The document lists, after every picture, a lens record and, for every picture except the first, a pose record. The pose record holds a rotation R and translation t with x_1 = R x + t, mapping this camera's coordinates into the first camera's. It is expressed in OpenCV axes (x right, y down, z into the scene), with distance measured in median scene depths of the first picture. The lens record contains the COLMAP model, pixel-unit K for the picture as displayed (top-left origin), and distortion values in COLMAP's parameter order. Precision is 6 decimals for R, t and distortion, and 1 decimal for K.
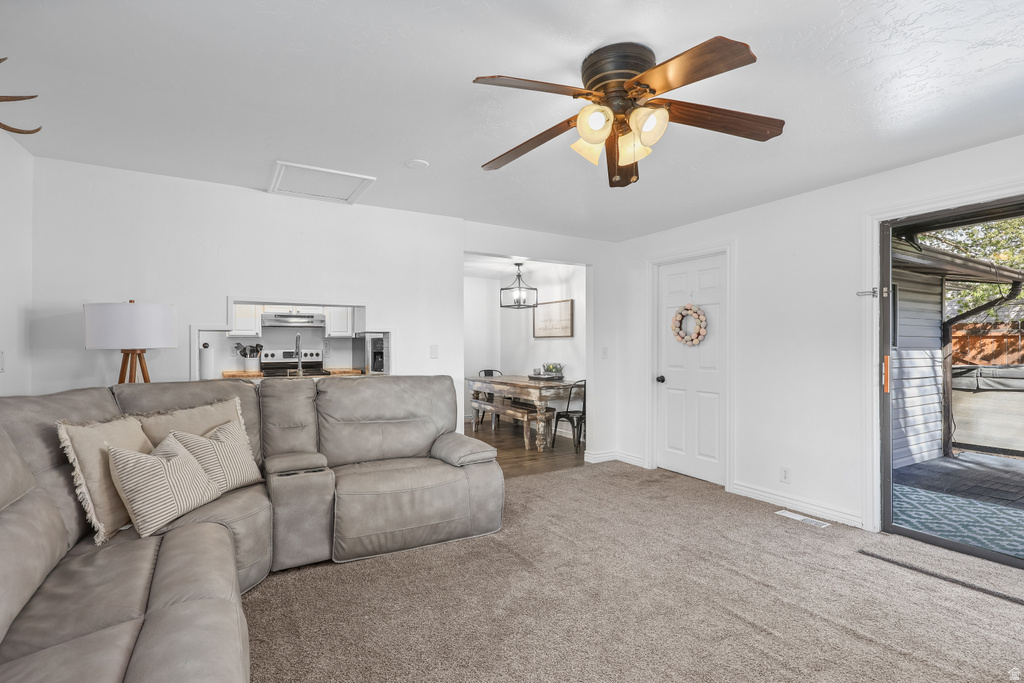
lens RADIAL K [[468.4, 0, 503.7], [0, 468.4, 345.6], [0, 0, 1]] dist [-0.000767, 0.000377]
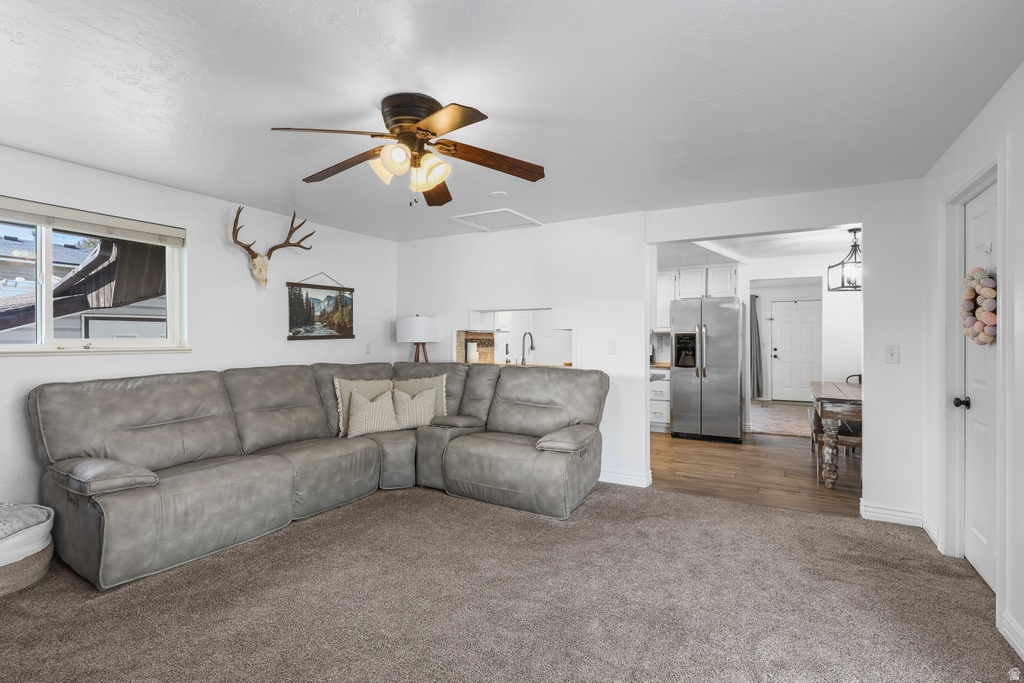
lens RADIAL K [[482.6, 0, 520.0], [0, 482.6, 341.6], [0, 0, 1]] dist [0.003198, 0.000873]
pose [[0.520456, 0.006106, -0.853866, 0.557940], [-0.002769, 0.999981, 0.005464, -0.004590], [0.853884, -0.000479, 0.520464, 0.232377]]
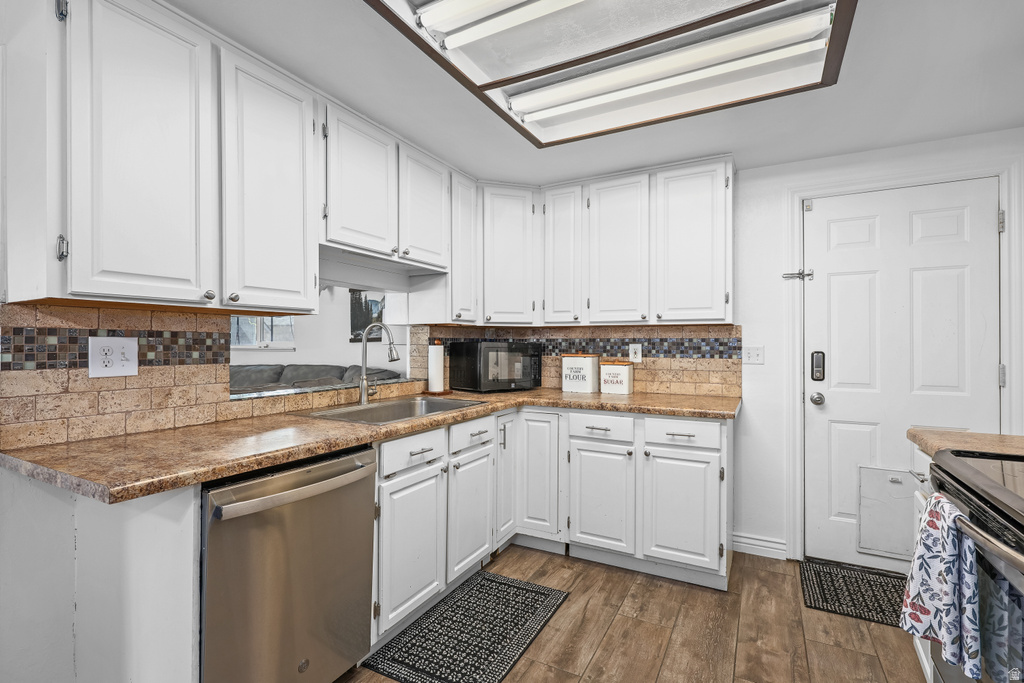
lens RADIAL K [[482.6, 0, 507.5], [0, 482.6, 340.6], [0, 0, 1]] dist [0.003198, 0.000873]
pose [[-0.853721, -0.003815, -0.520716, -0.208194], [-0.000126, 0.999975, -0.007120, 0.002291], [0.520730, -0.006013, -0.853700, 1.336321]]
